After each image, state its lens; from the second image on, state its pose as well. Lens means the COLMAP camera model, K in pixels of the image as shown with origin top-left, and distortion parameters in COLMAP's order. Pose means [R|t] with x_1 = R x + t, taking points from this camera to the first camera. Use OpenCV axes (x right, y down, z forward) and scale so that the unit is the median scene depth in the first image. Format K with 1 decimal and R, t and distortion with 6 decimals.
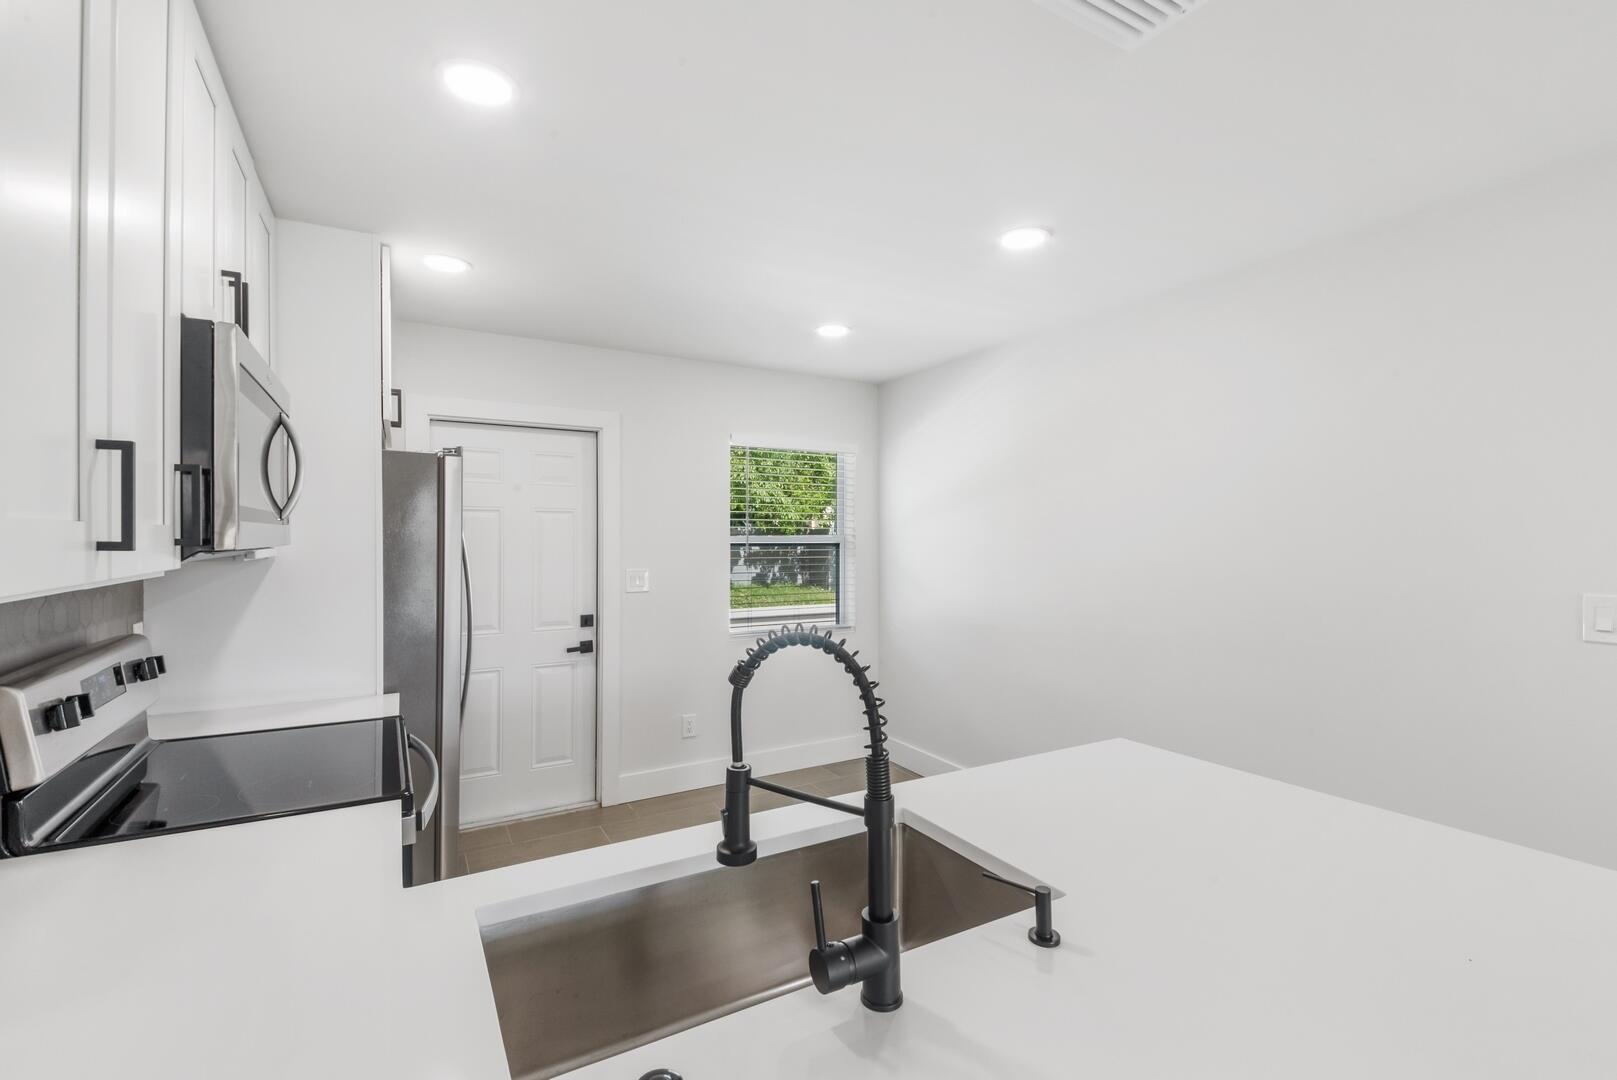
lens RADIAL K [[705.6, 0, 841.7], [0, 705.6, 532.3], [0, 0, 1]] dist [-0.013677, -0.001647]
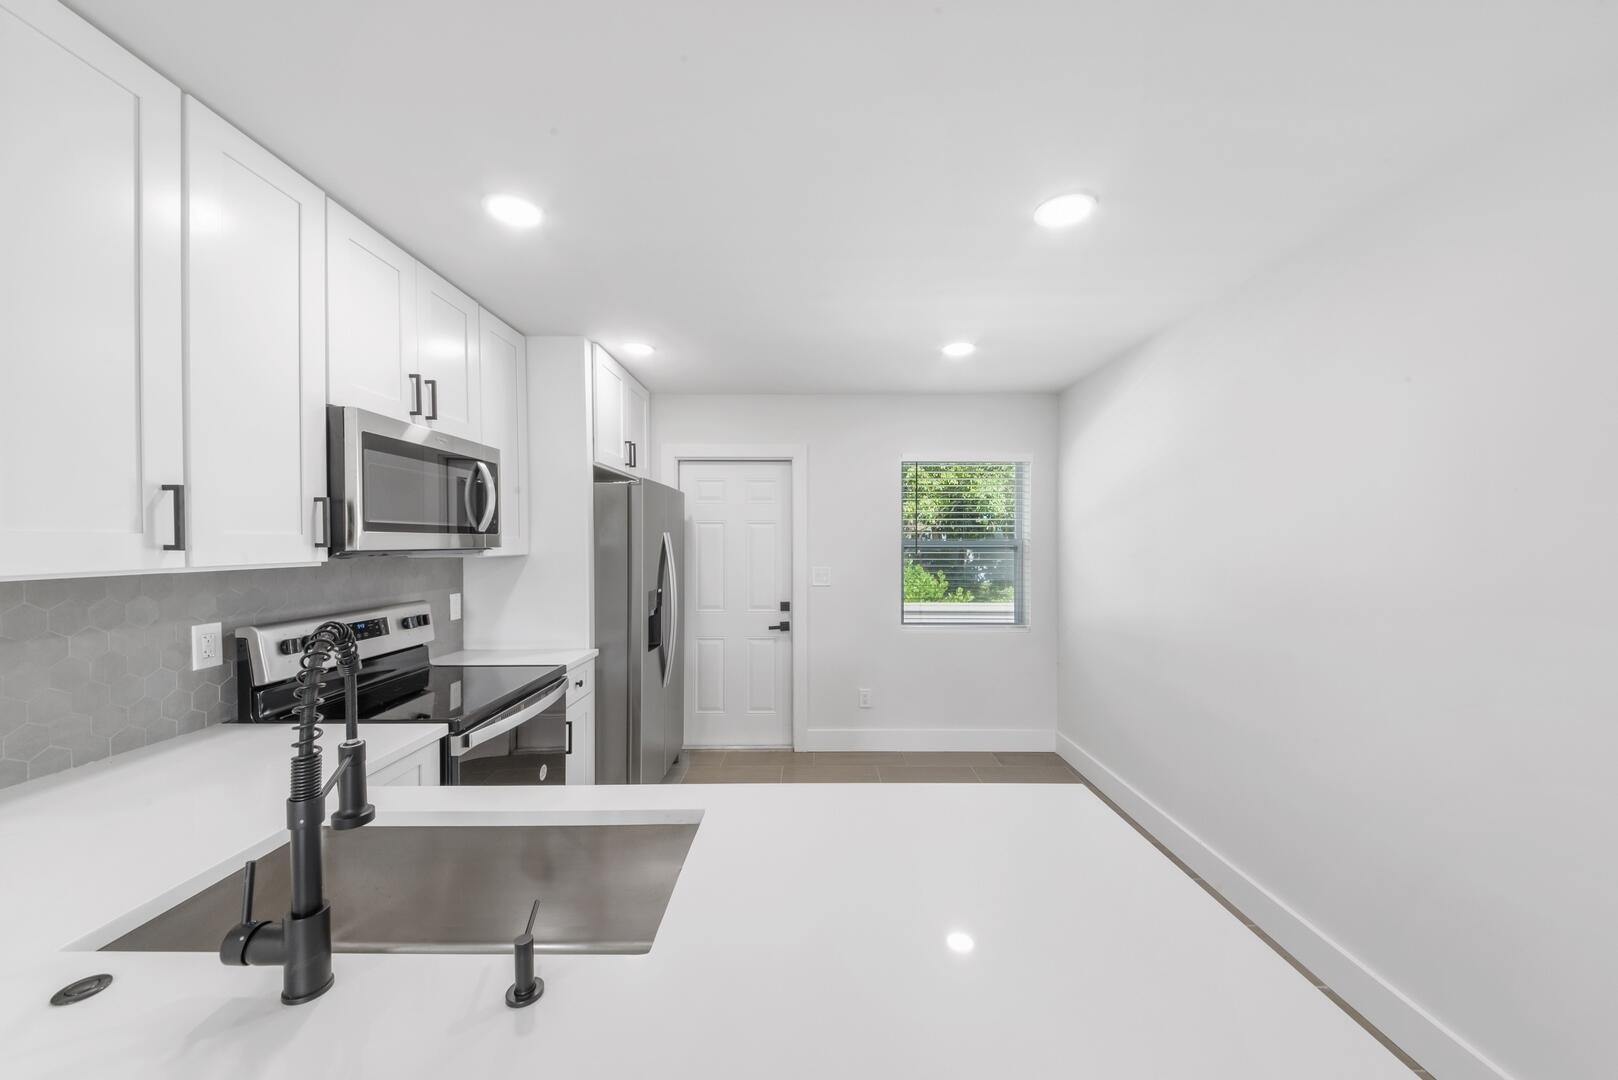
lens RADIAL K [[564.0, 0, 829.7], [0, 564.0, 548.4], [0, 0, 1]] dist [-0.002708, -0.001770]
pose [[0.861445, 0.003847, -0.507836, 0.237985], [0.005642, 0.999837, 0.017144, 0.001587], [0.507819, -0.017634, 0.861283, 0.151177]]
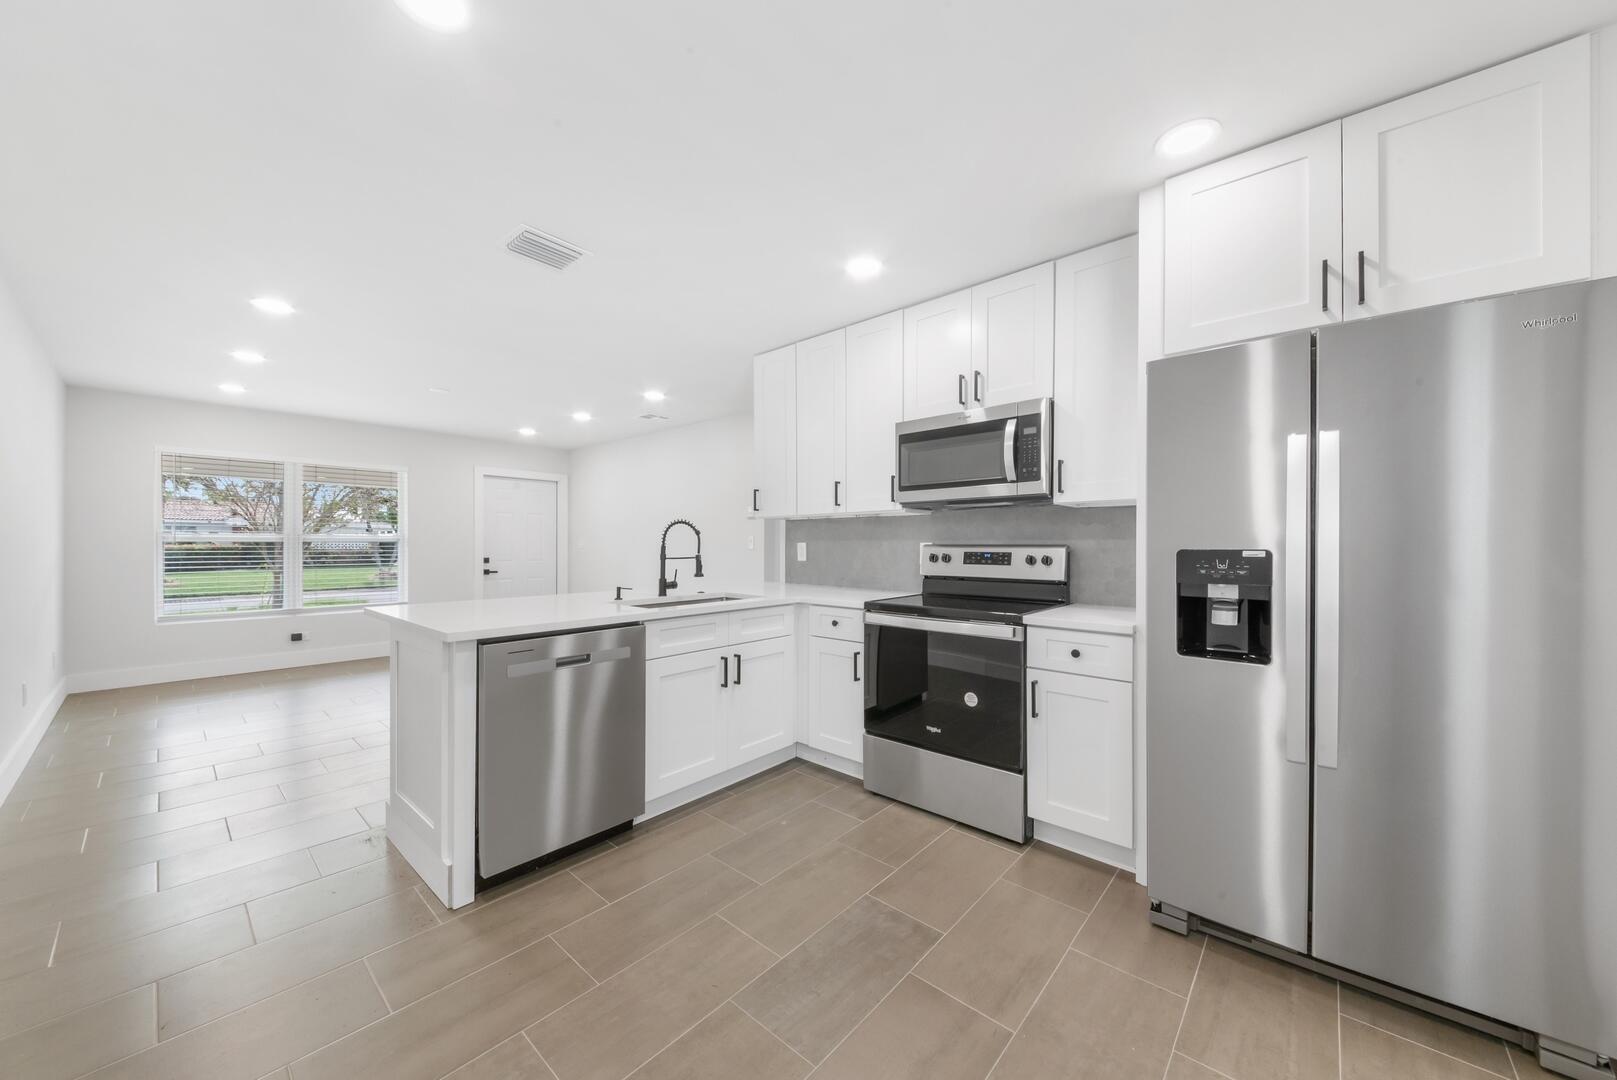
lens RADIAL K [[563.6, 0, 807.6], [0, 563.6, 538.0], [0, 0, 1]] dist [-0.002708, -0.001770]
pose [[-0.951322, 0.002035, -0.308193, 0.054936], [0.006766, 0.999875, -0.014281, 0.067040], [0.308125, -0.015671, -0.951217, 1.032617]]
